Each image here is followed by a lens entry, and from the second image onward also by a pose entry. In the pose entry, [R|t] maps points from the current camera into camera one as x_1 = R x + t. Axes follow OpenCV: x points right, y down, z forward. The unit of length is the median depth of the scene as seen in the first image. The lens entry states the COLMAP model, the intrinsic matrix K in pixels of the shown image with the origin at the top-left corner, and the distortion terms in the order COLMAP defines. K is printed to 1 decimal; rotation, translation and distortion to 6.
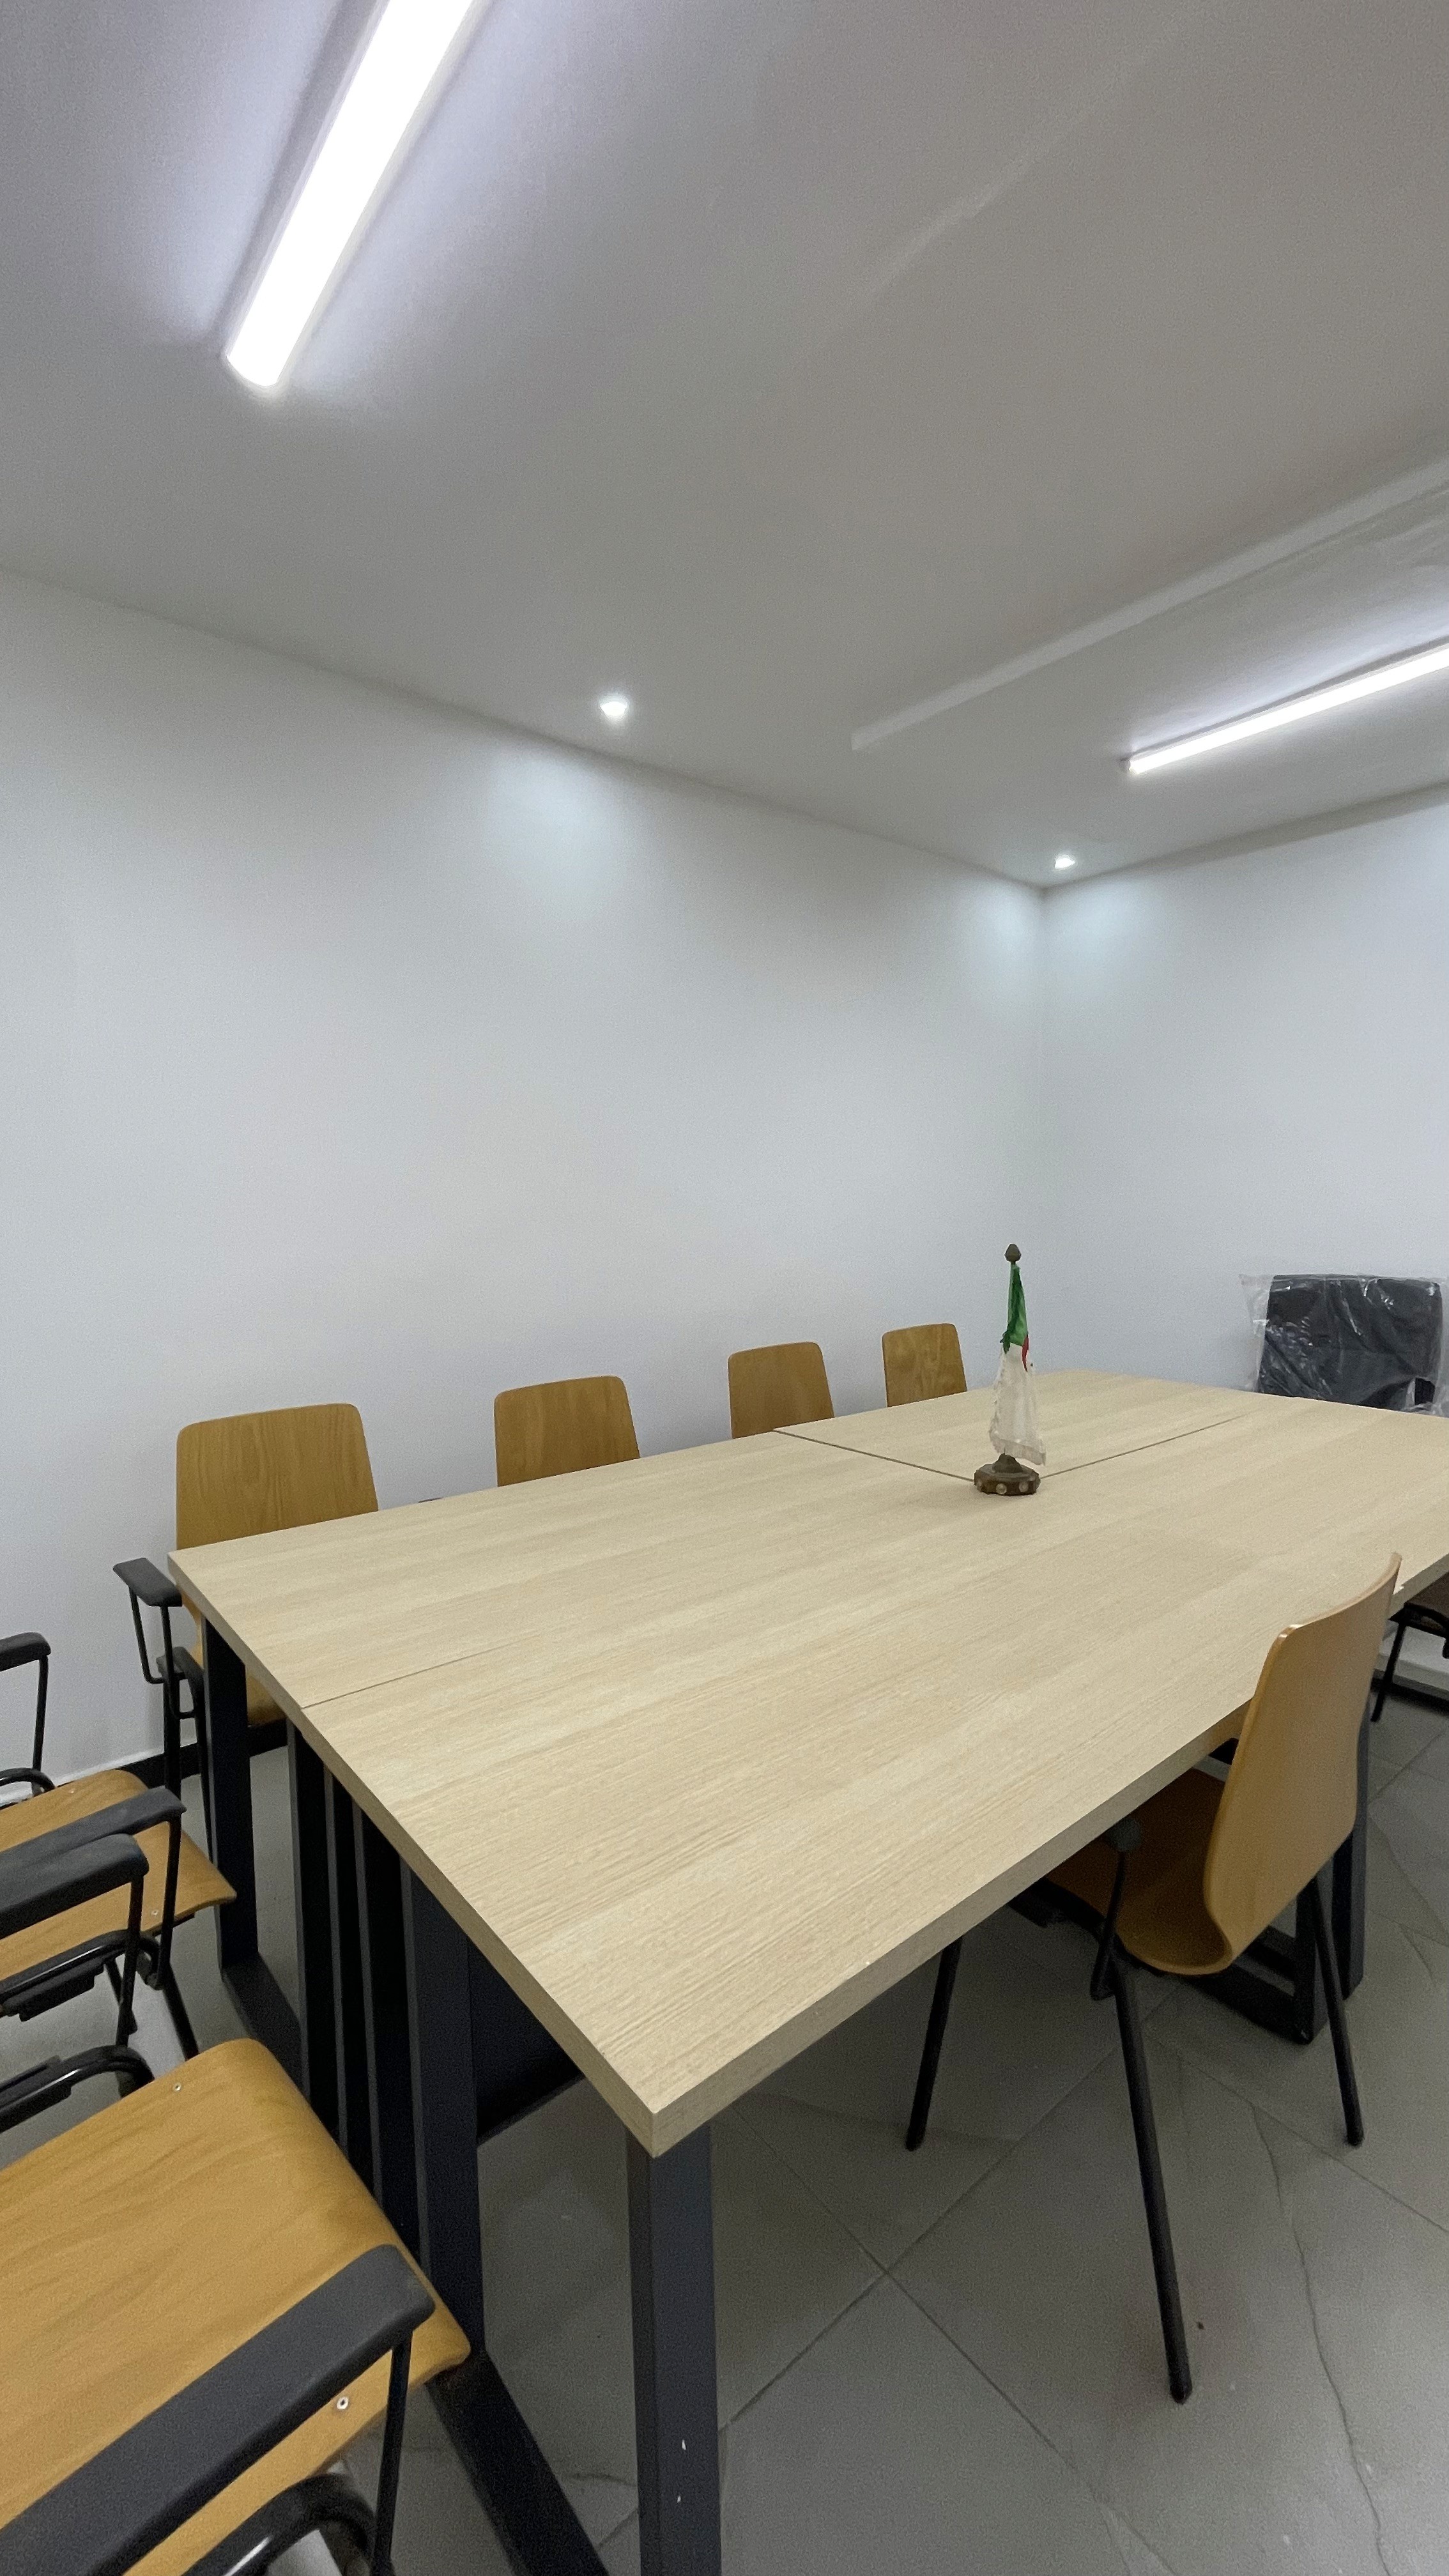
lens RADIAL K [[1042.0, 0, 707.4], [0, 1042.0, 1280.2], [0, 0, 1]] dist [0.000241, 0.000030]
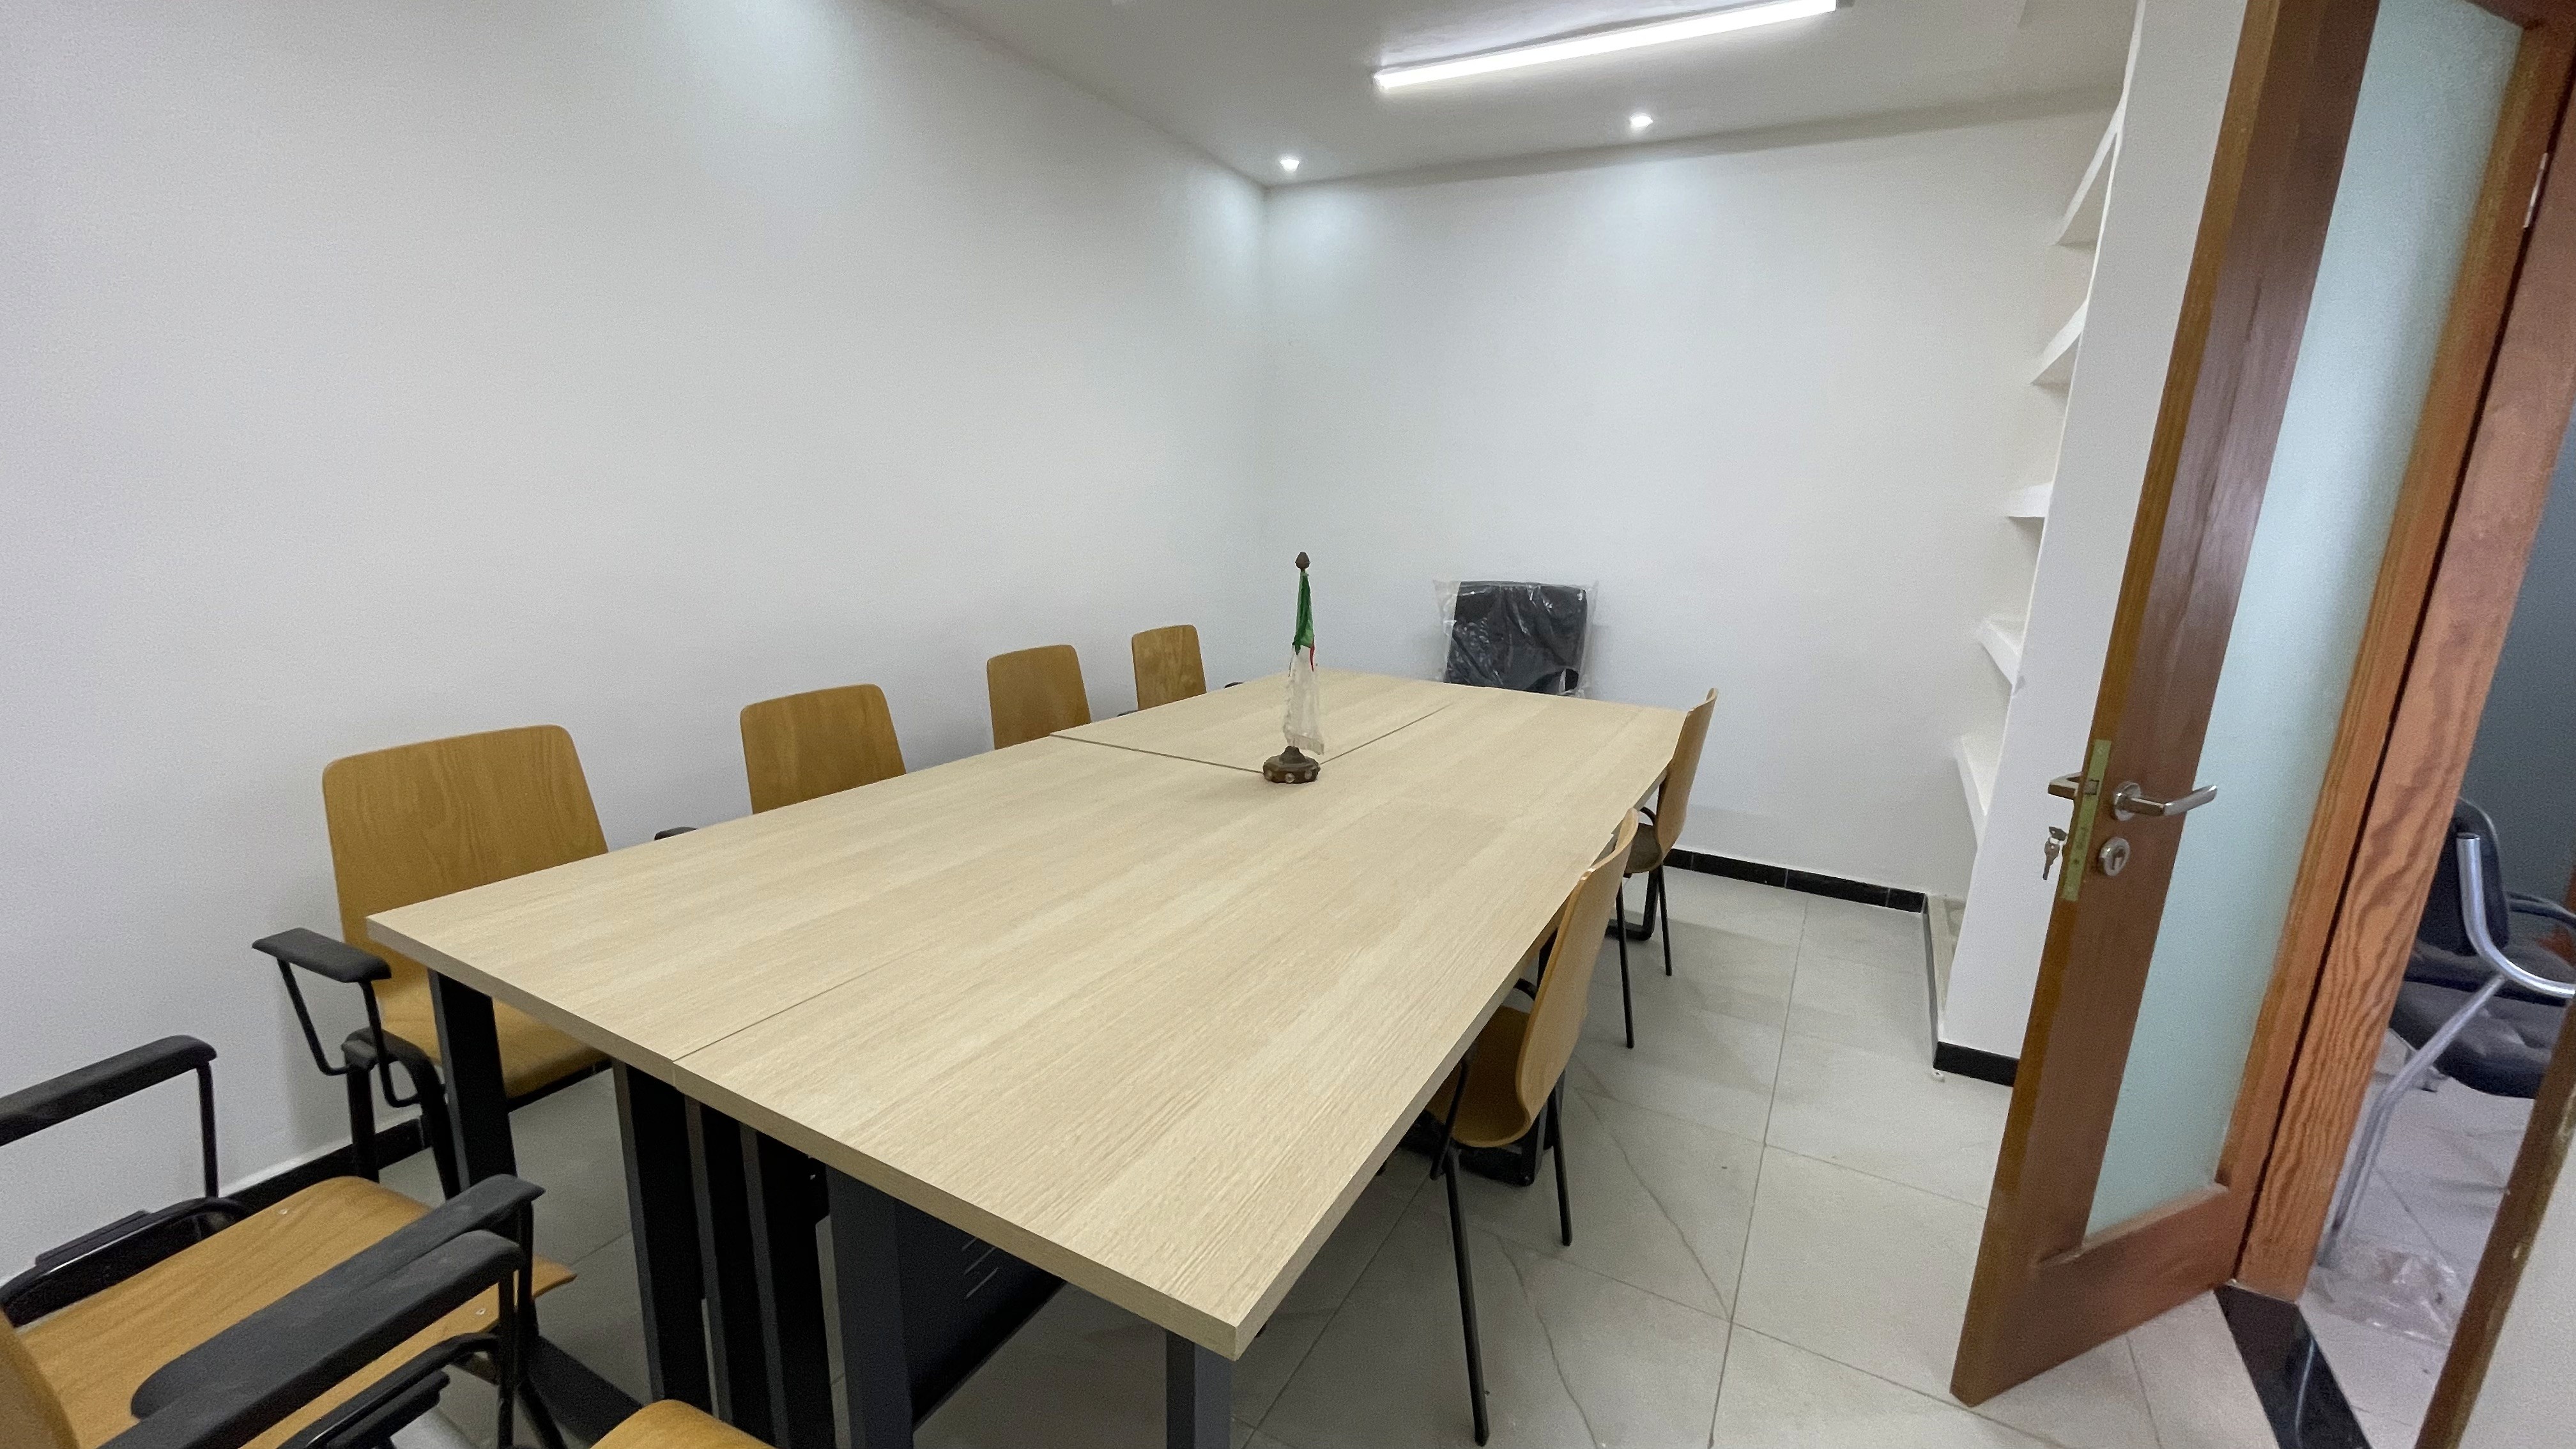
lens RADIAL K [[1038.6, 0, 1284.6], [0, 1038.6, 736.6], [0, 0, 1]] dist [0.007655, -0.000141]
pose [[0.924727, -0.045187, 0.377940, -0.133219], [-0.012263, 0.988876, 0.148234, -0.005116], [-0.380434, -0.141710, 0.913886, 0.006883]]
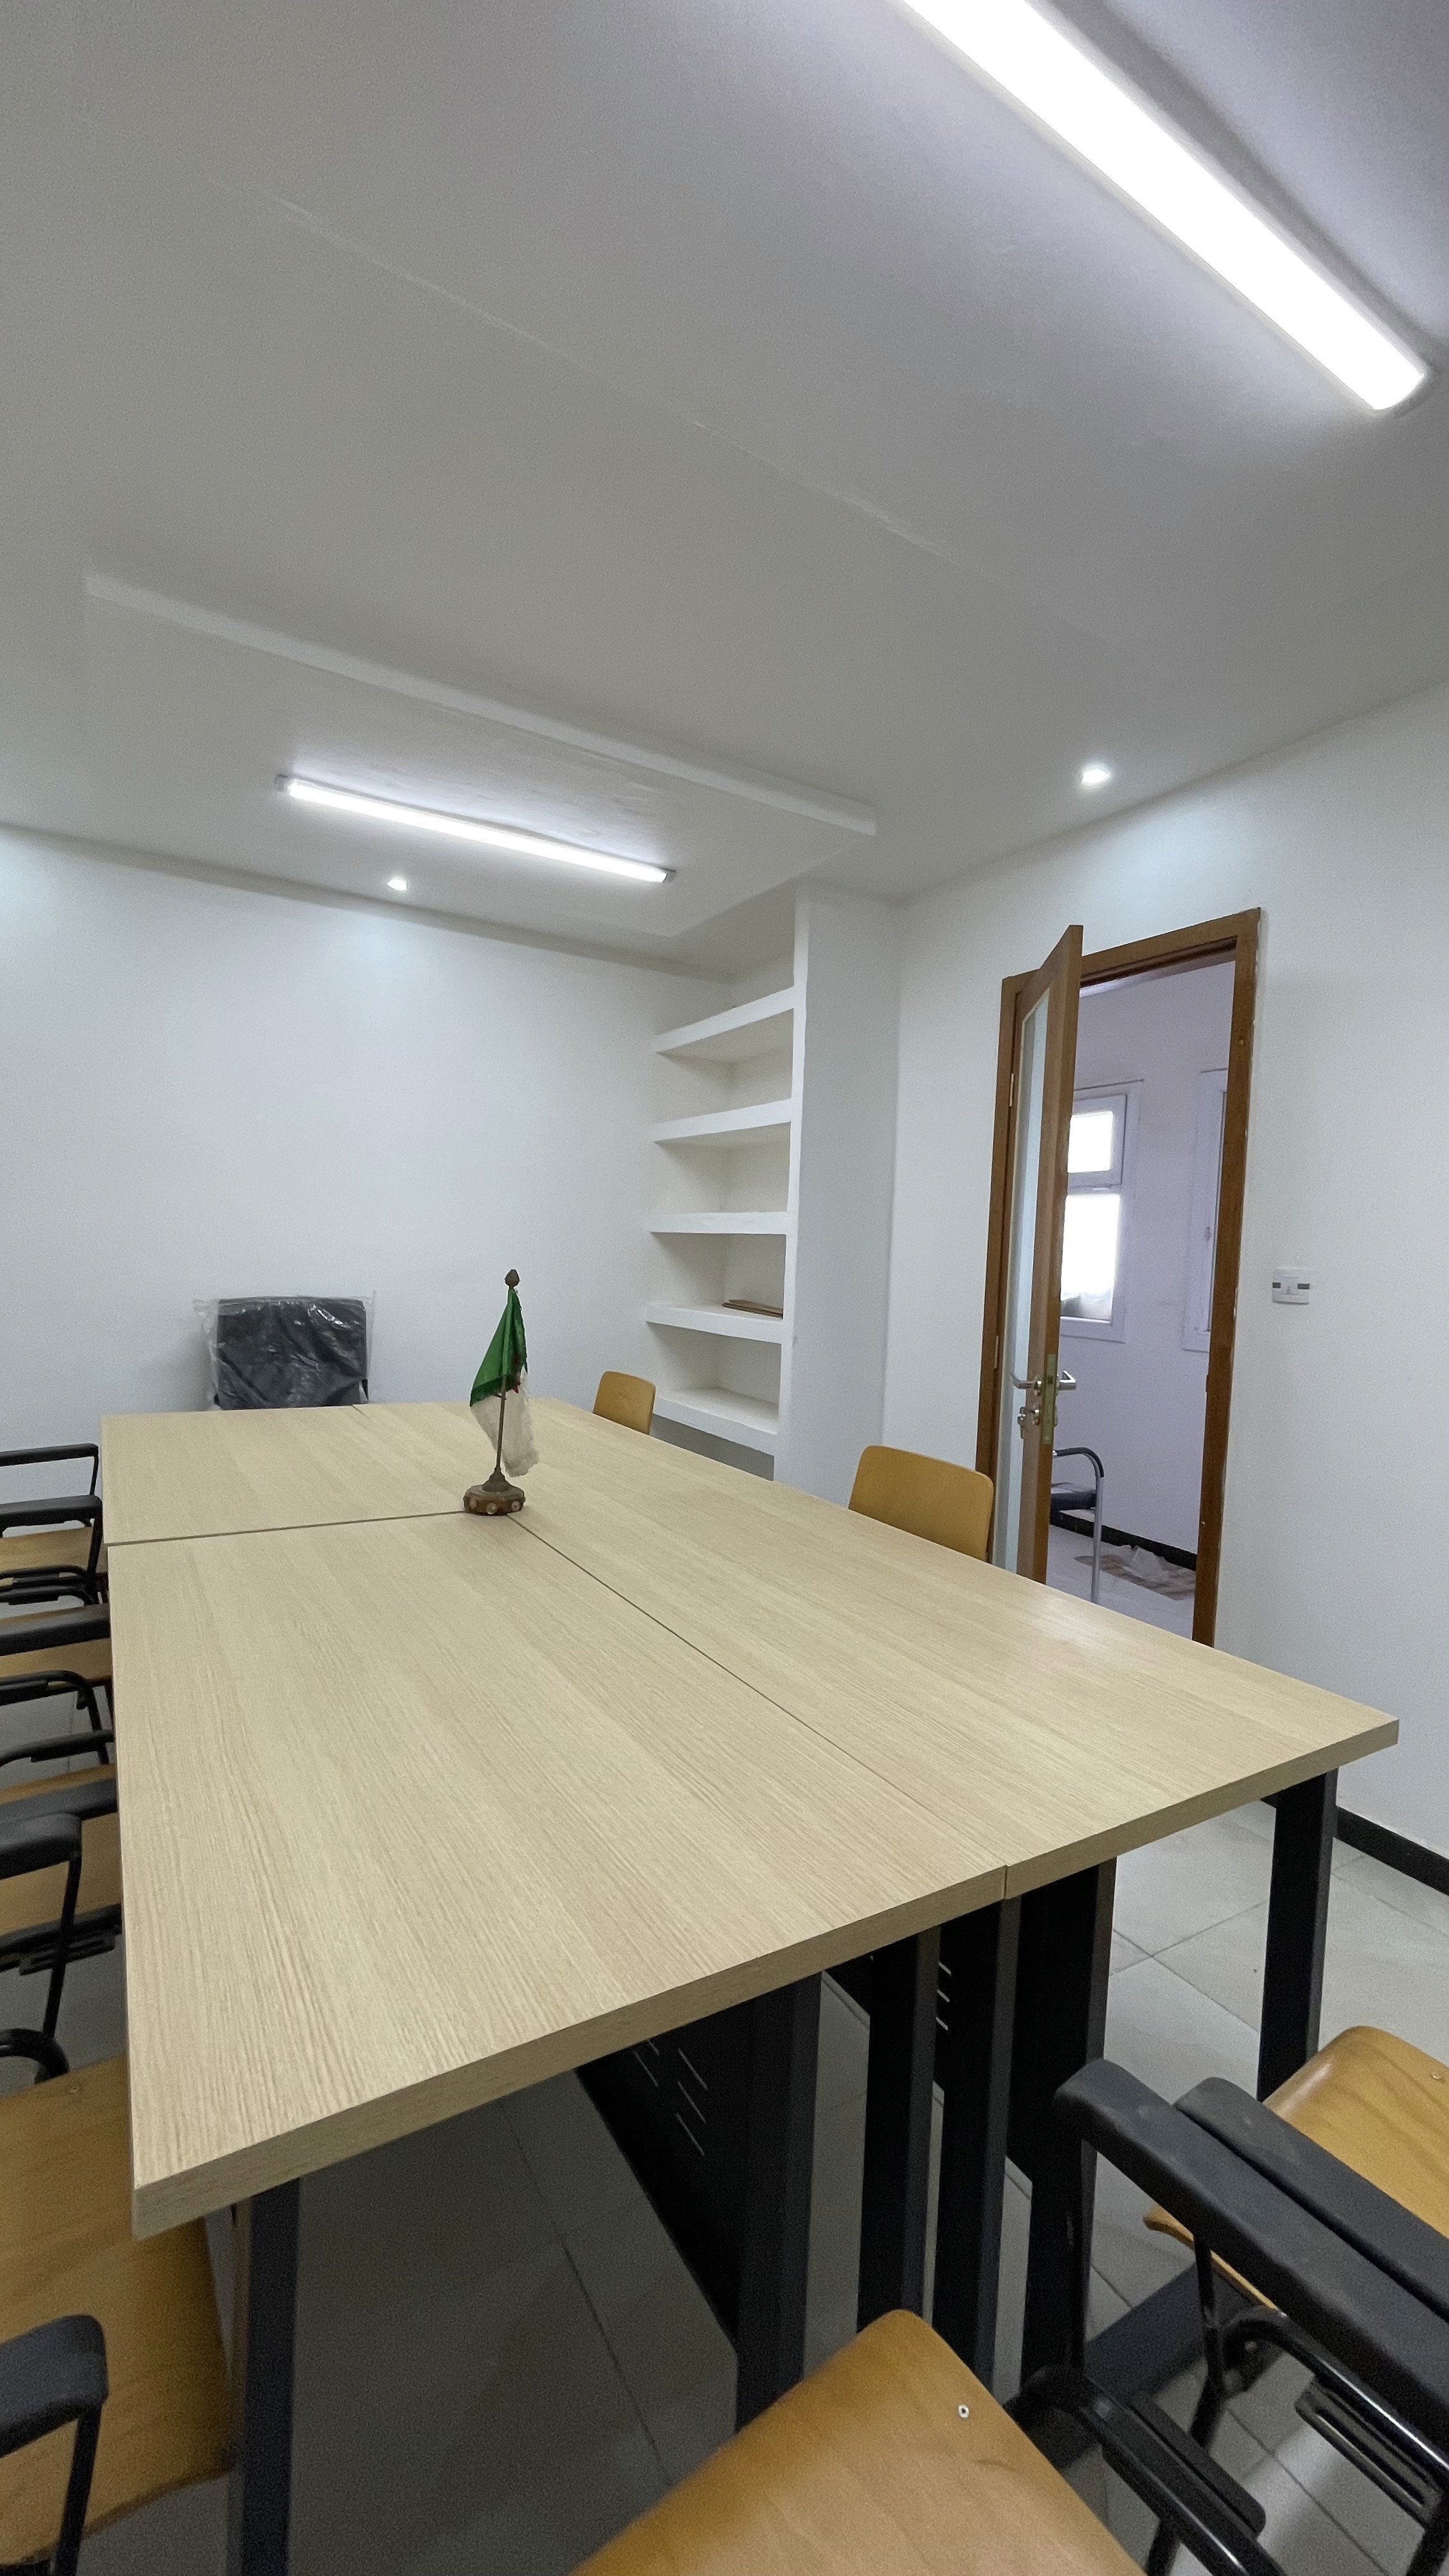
lens RADIAL K [[1038.6, 0, 707.1], [0, 1038.6, 1283.3], [0, 0, 1]] dist [0.007655, -0.000141]
pose [[0.152130, -0.018741, 0.988183, -0.699685], [0.039014, 0.999155, 0.012943, -0.026362], [-0.987590, 0.036584, 0.152733, 0.641538]]
